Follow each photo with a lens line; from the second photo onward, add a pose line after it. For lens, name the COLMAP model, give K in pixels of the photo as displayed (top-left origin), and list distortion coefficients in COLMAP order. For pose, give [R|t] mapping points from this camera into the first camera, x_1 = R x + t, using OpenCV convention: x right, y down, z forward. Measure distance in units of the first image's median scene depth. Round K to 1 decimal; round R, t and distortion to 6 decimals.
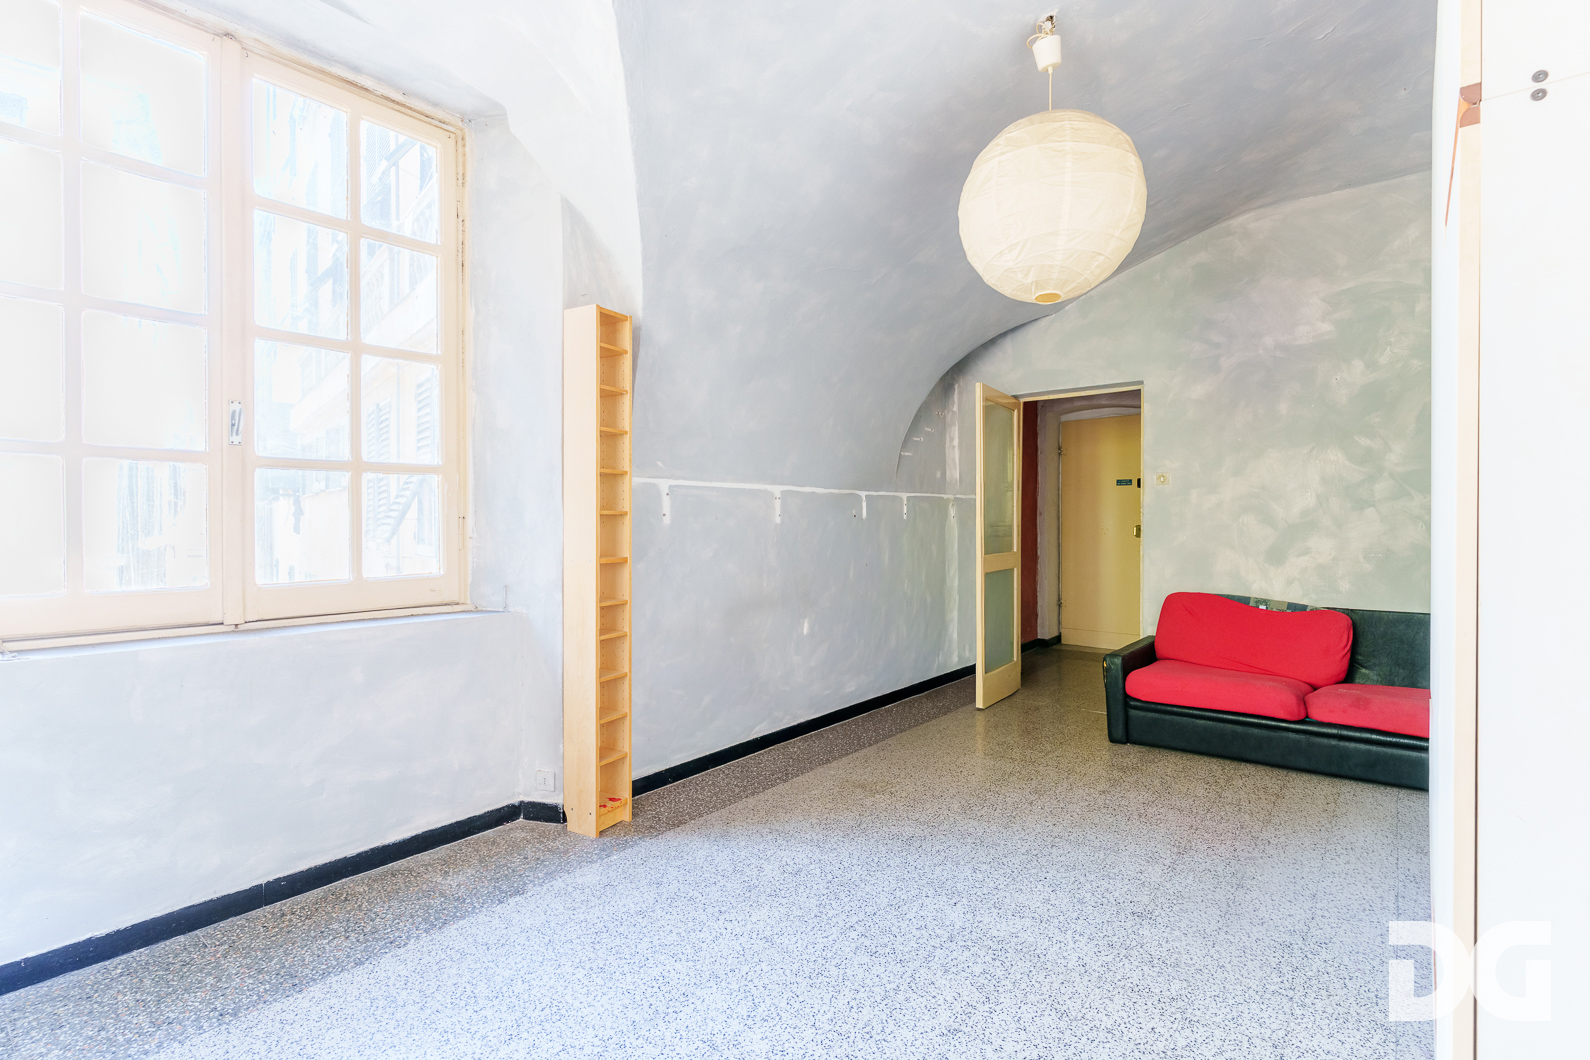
lens RADIAL K [[753.2, 0, 807.7], [0, 753.2, 536.1], [0, 0, 1]] dist [-0.001681, 0.001375]
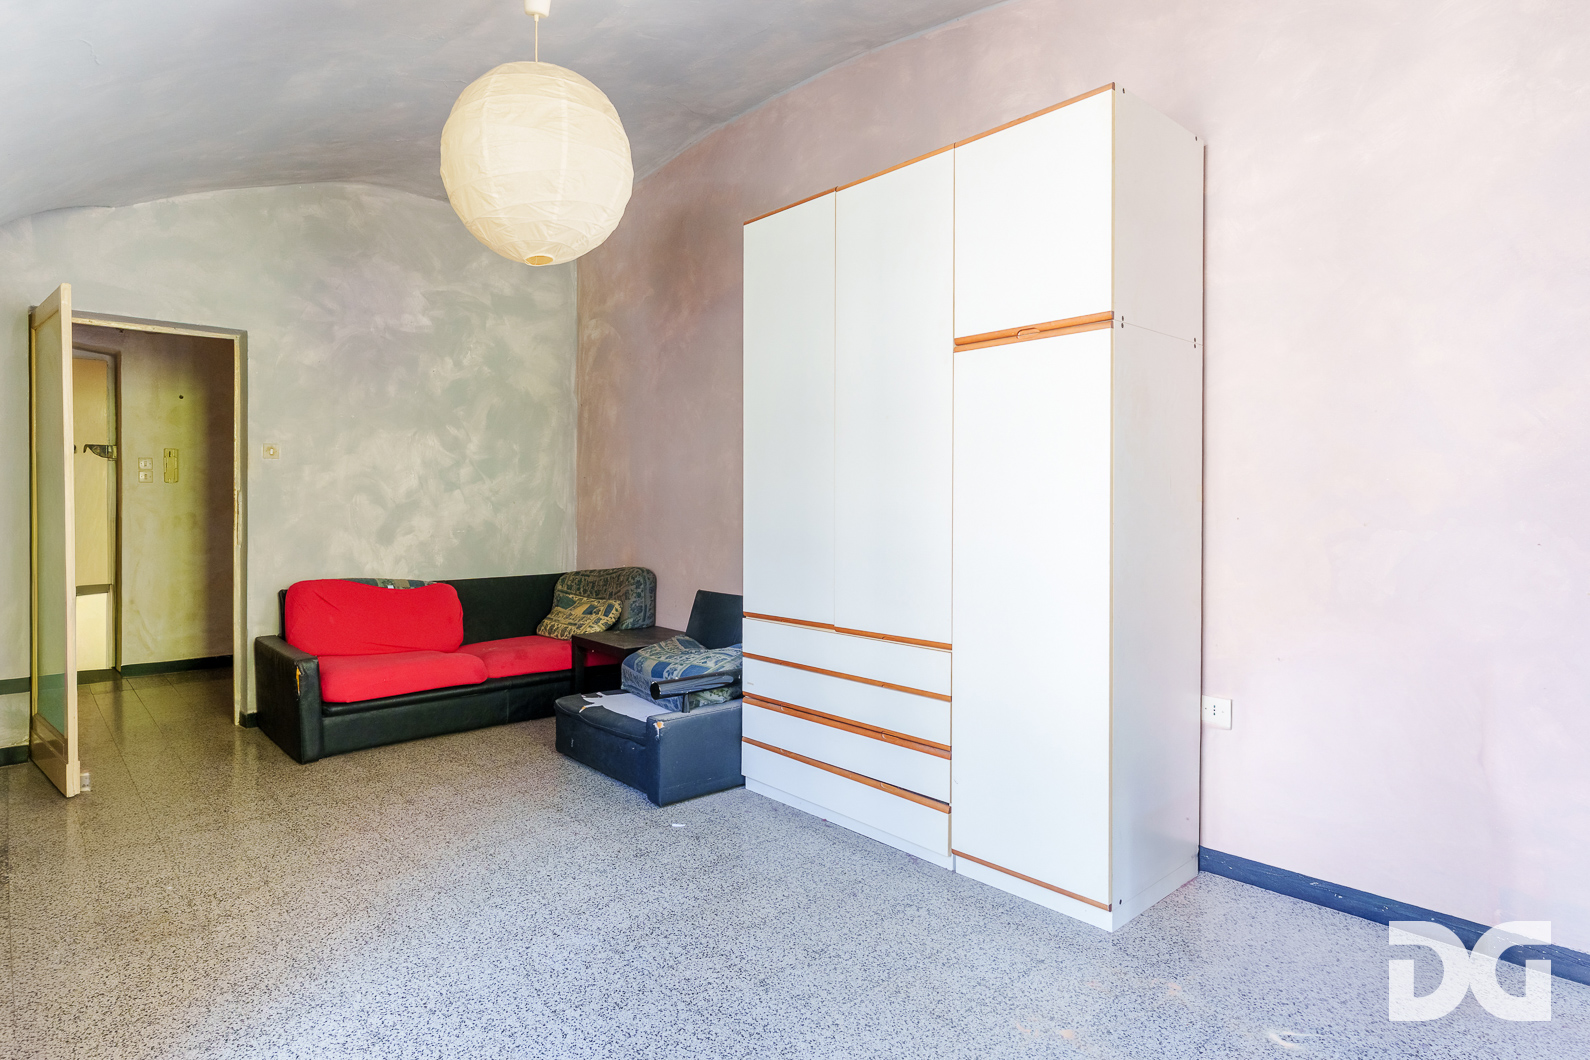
lens RADIAL K [[835.0, 0, 724.5], [0, 835.0, 521.0], [0, 0, 1]] dist [0.003666, 0.000055]
pose [[0.206367, -0.017799, 0.978313, -0.394948], [0.019313, 0.999714, 0.014115, -0.000536], [-0.978284, 0.015981, 0.206652, 0.337180]]
